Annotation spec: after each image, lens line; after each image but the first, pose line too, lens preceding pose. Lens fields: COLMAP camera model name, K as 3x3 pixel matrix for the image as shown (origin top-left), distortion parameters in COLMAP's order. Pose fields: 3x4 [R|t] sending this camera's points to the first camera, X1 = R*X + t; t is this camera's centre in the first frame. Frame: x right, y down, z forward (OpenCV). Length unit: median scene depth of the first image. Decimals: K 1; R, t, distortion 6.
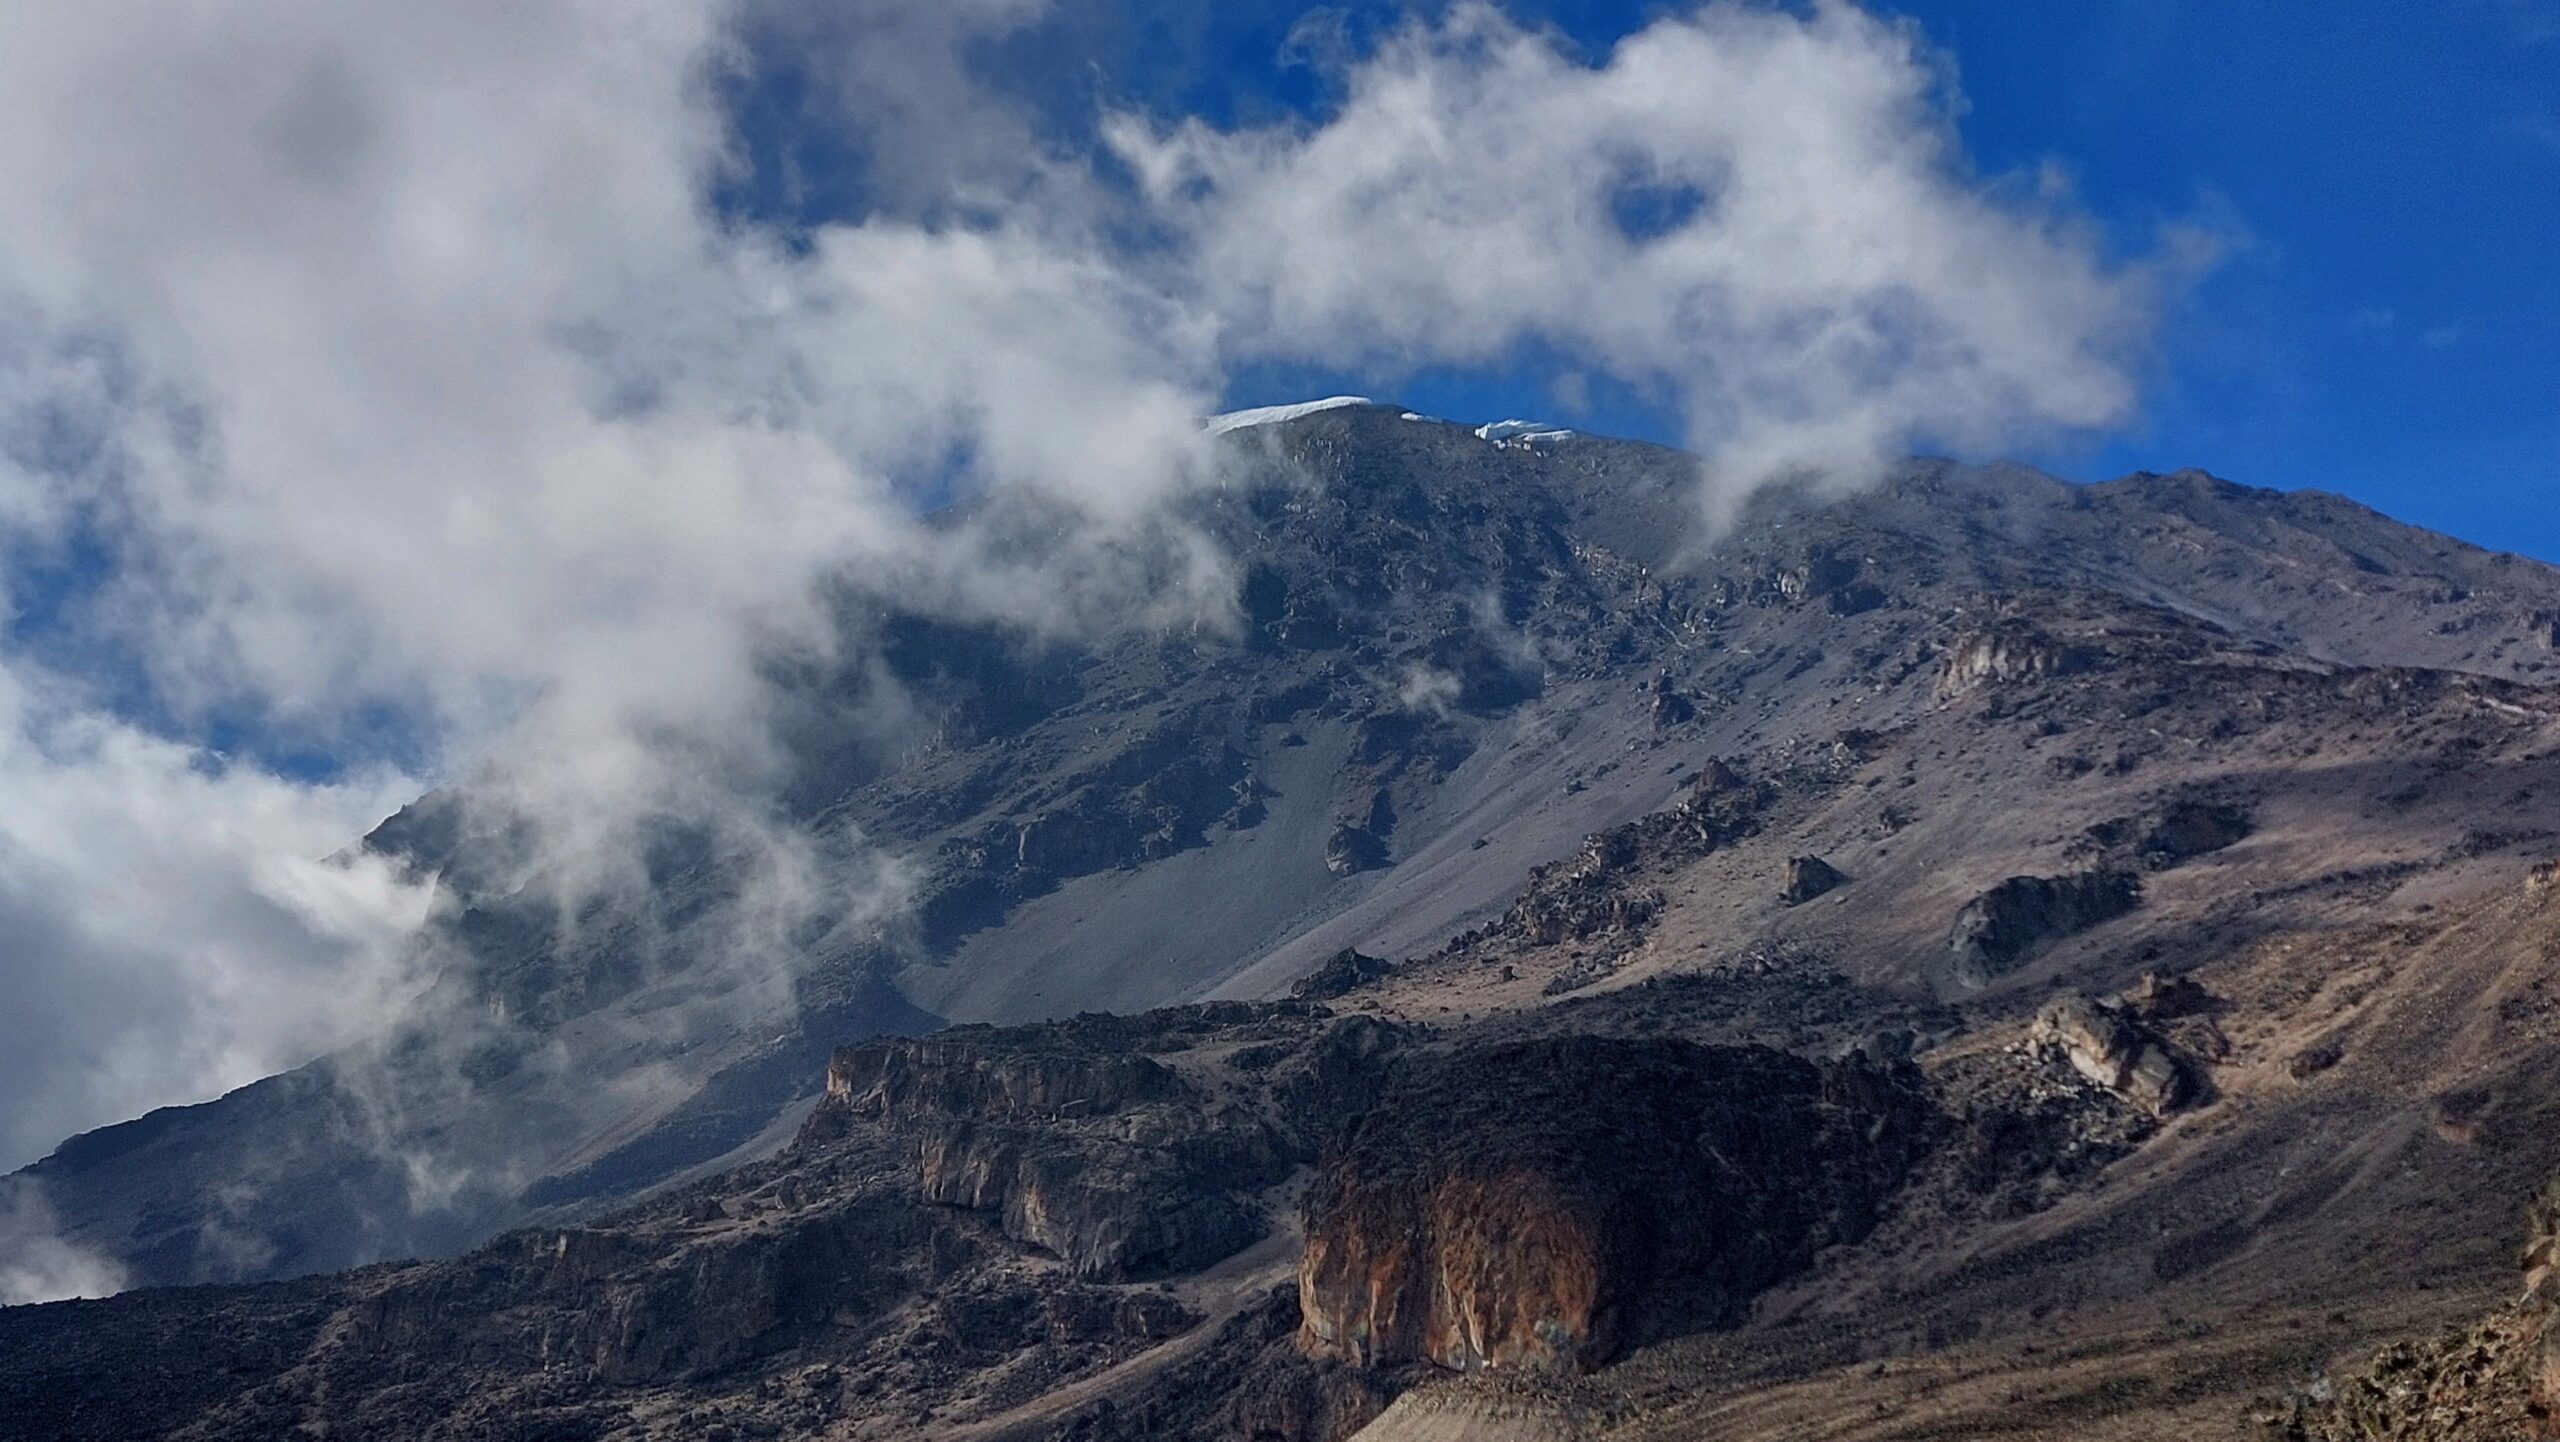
lens RADIAL K [[1888.4, 0, 1280.0], [0, 1888.4, 721.0], [0, 0, 1]] dist [0.201820, -0.213510]
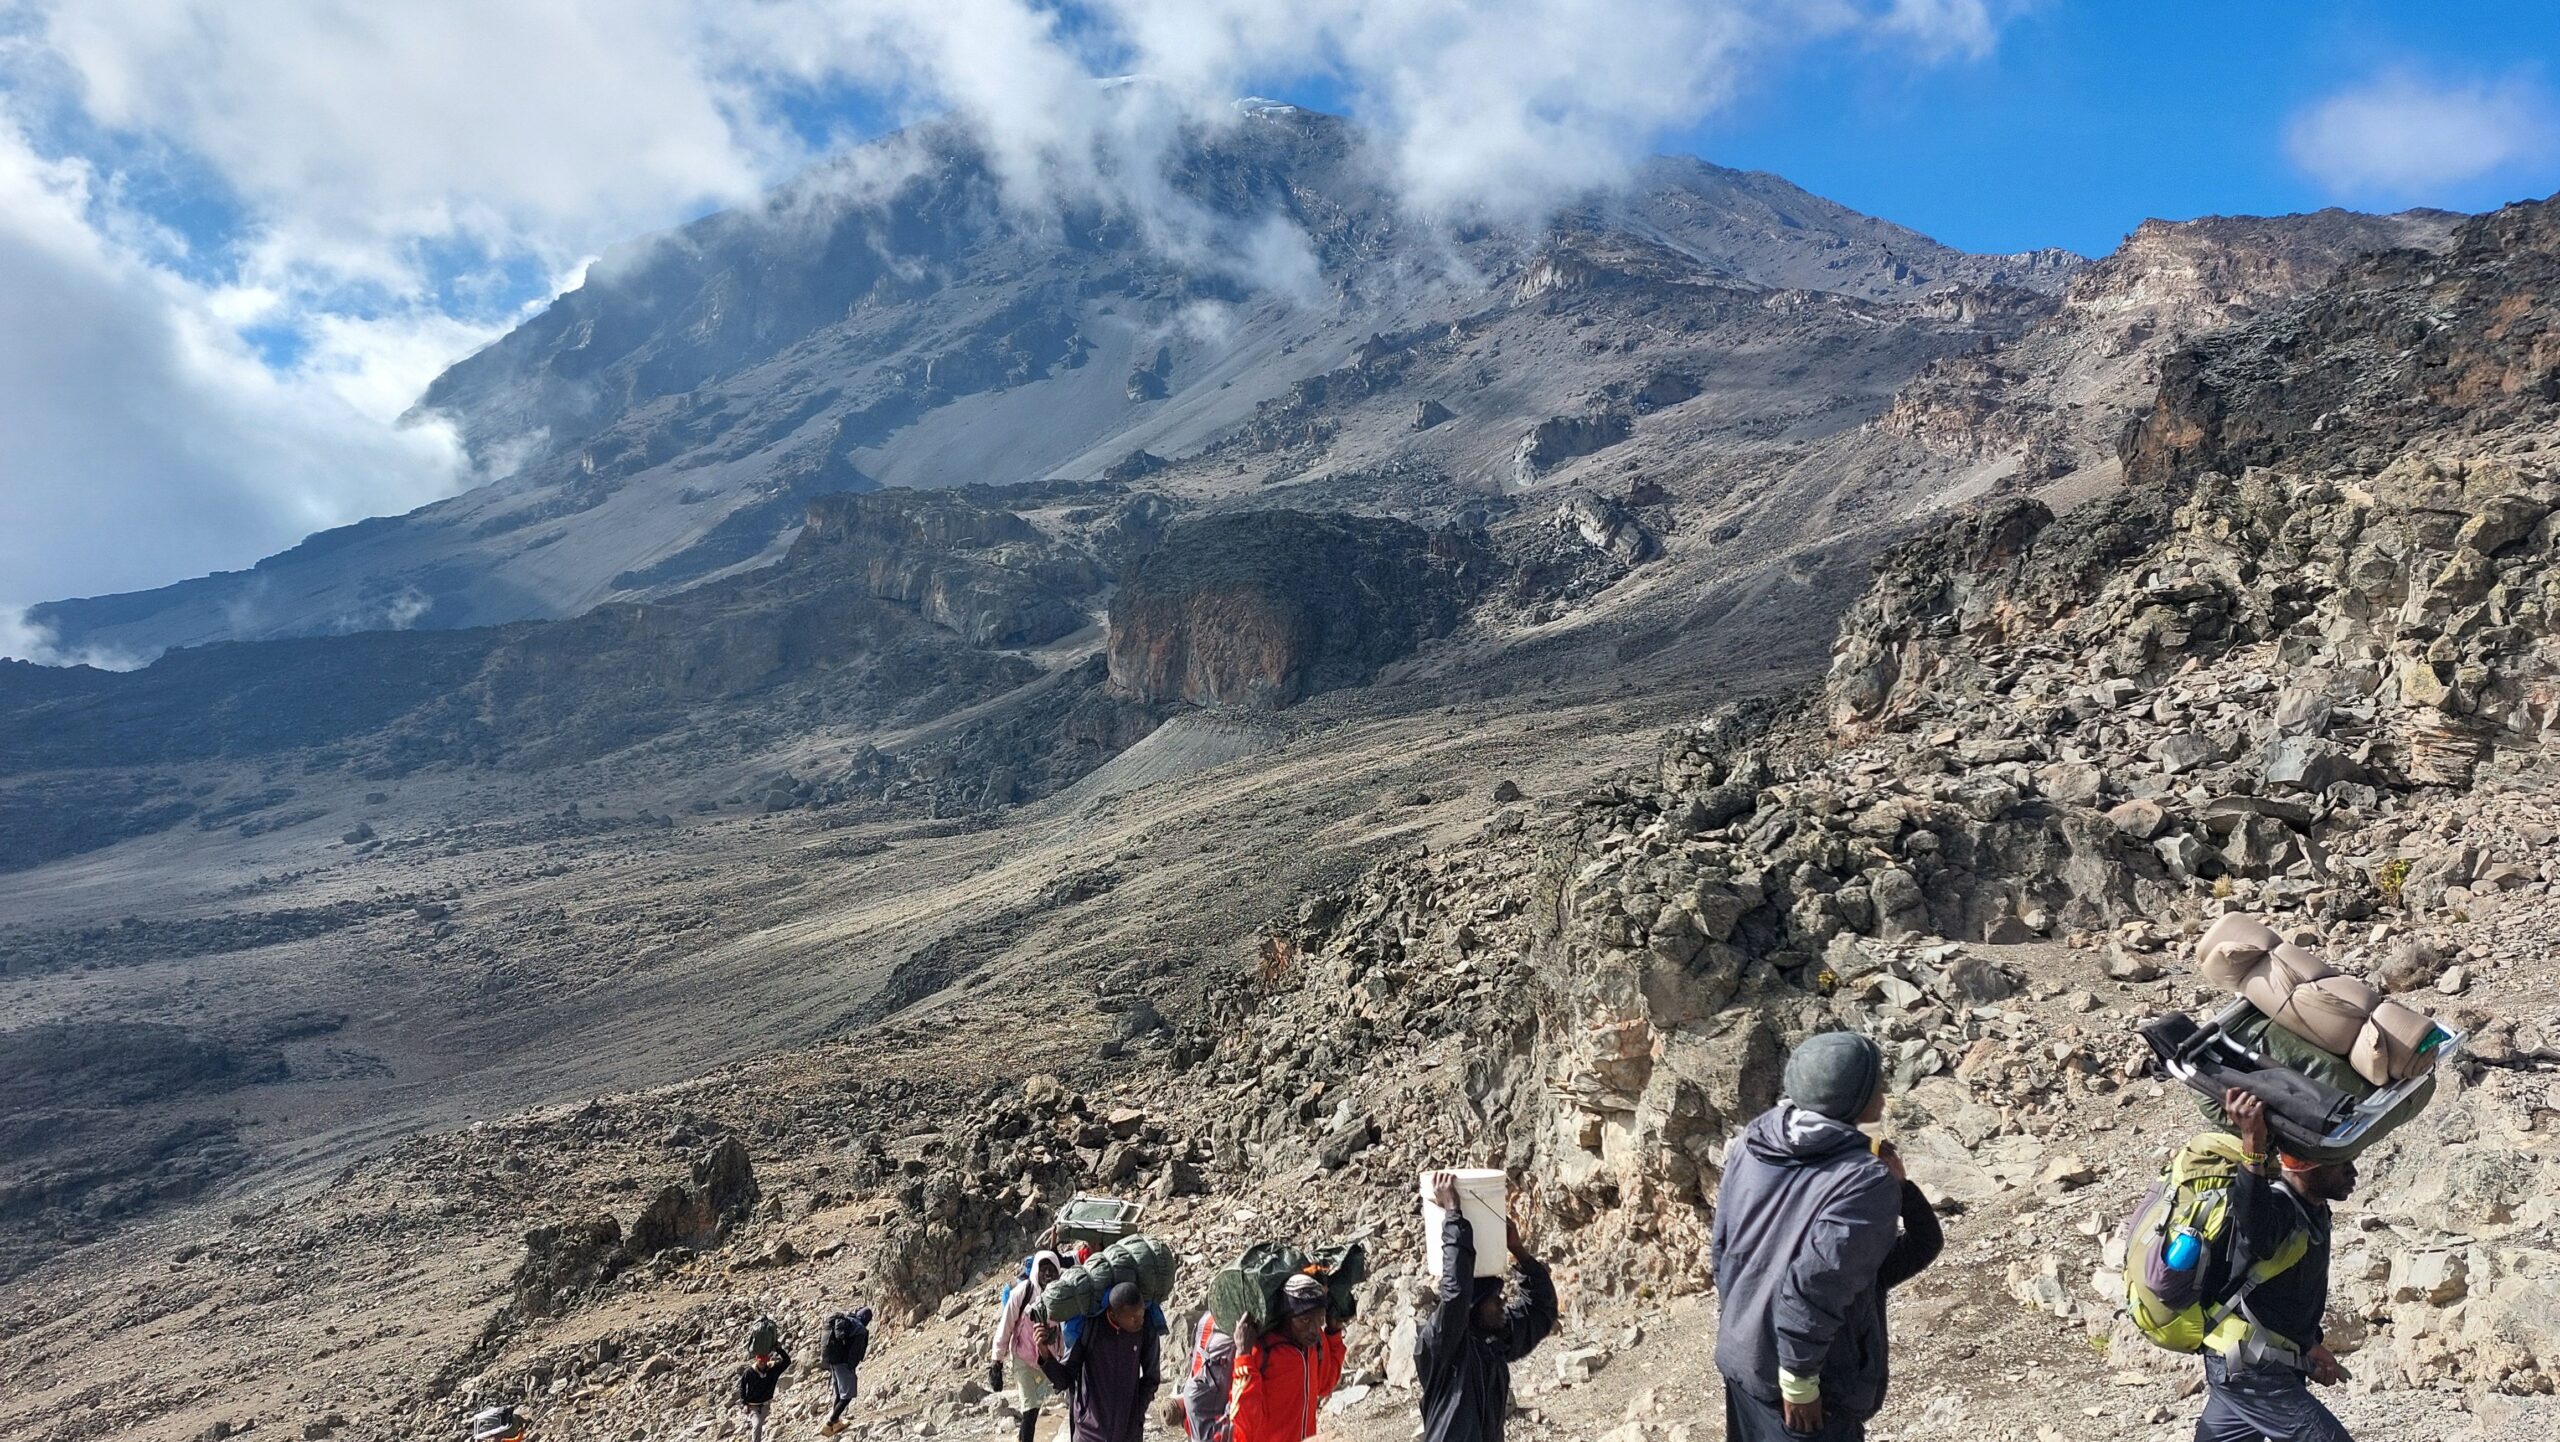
lens RADIAL K [[1835.4, 0, 1280.0], [0, 1835.4, 721.0], [0, 0, 1]] dist [0.185832, -0.441306]
pose [[0.998409, 0.032037, 0.046408, 0.087240], [-0.042722, 0.966878, 0.251639, -0.051647], [-0.036809, -0.253221, 0.966708, -0.535558]]
